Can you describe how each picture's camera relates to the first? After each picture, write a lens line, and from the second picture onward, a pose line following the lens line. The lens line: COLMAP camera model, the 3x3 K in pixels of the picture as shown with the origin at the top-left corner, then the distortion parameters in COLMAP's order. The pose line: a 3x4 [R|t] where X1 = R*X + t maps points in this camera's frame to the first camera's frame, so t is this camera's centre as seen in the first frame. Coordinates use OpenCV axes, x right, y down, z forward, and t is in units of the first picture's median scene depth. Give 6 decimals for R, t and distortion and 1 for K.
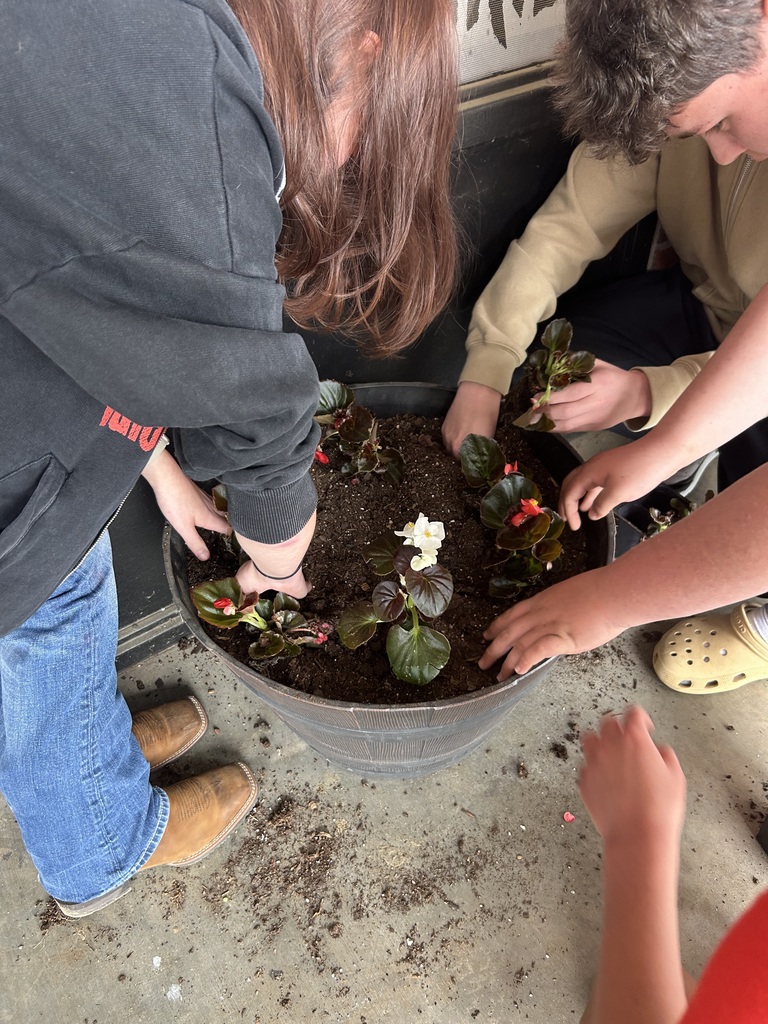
lens RADIAL K [[767.6, 0, 384.0], [0, 767.6, 511.2], [0, 0, 1]] dist [0.007502, 0.004967]
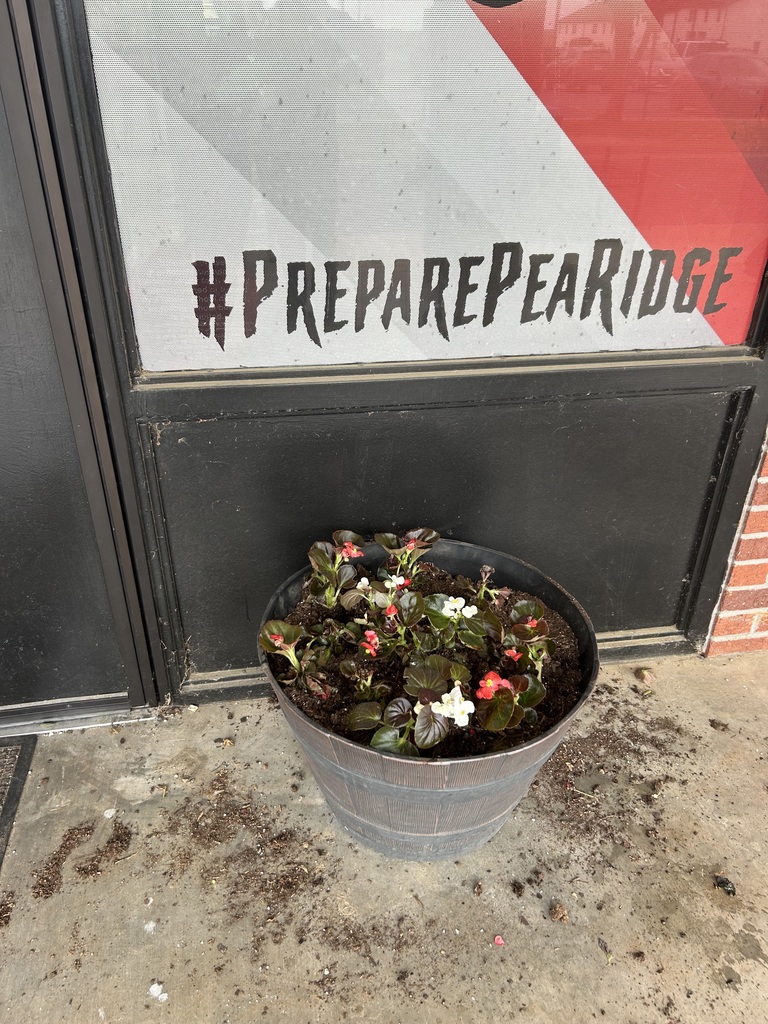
lens RADIAL K [[767.6, 0, 383.6], [0, 767.6, 512.3], [0, 0, 1]] dist [0.007502, 0.004967]
pose [[0.911918, 0.255232, -0.321344, 0.299047], [-0.329031, 0.922711, -0.200856, 0.103812], [0.245243, 0.288896, 0.925416, -0.280074]]
